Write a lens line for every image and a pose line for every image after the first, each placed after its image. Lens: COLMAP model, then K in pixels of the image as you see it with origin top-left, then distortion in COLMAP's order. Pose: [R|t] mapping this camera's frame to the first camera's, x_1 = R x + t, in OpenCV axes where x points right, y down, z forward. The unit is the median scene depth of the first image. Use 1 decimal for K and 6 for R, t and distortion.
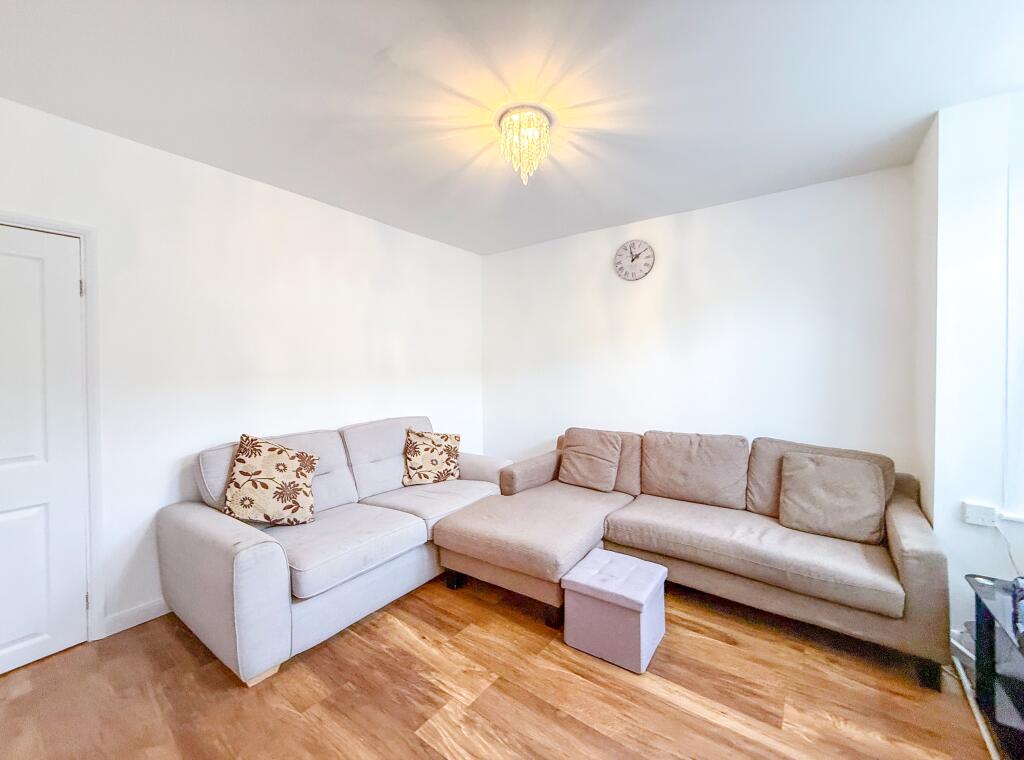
lens RADIAL K [[414.7, 0, 512.0], [0, 414.7, 375.8], [0, 0, 1]] dist [0.001928, 0.000506]
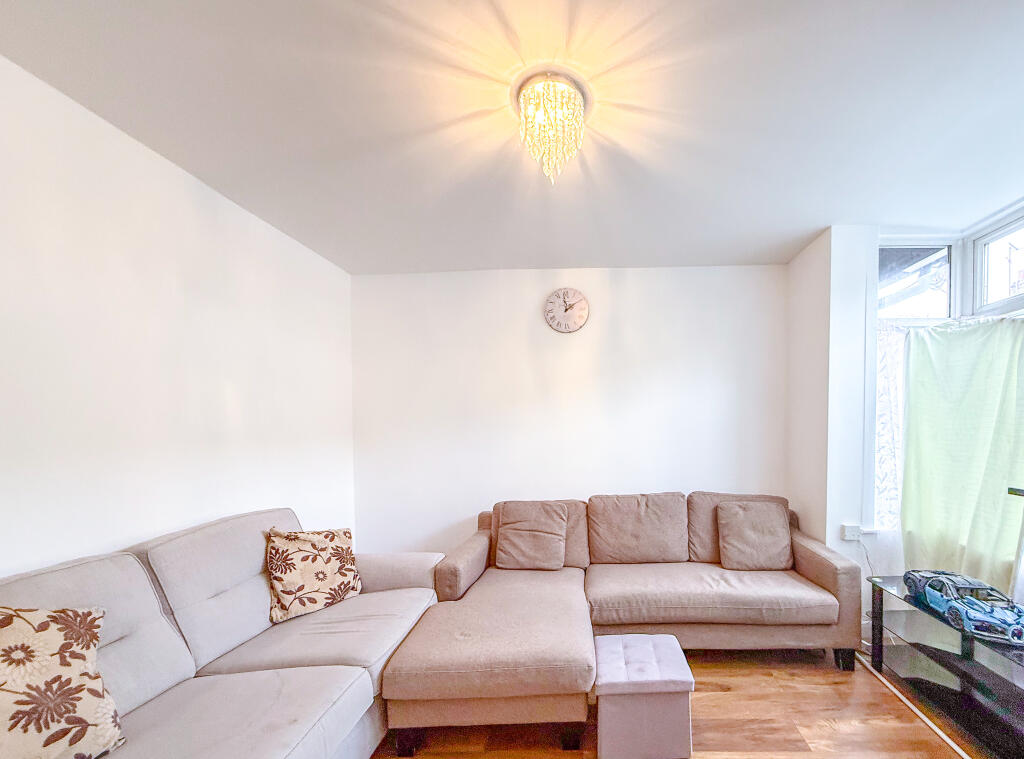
lens RADIAL K [[439.5, 0, 521.9], [0, 439.5, 446.6], [0, 0, 1]] dist [0.002432, 0.000353]
pose [[0.814544, -0.029415, 0.579355, -0.391266], [0.025005, 0.999566, 0.015594, 0.002344], [-0.579562, 0.001785, 0.814926, 0.302713]]
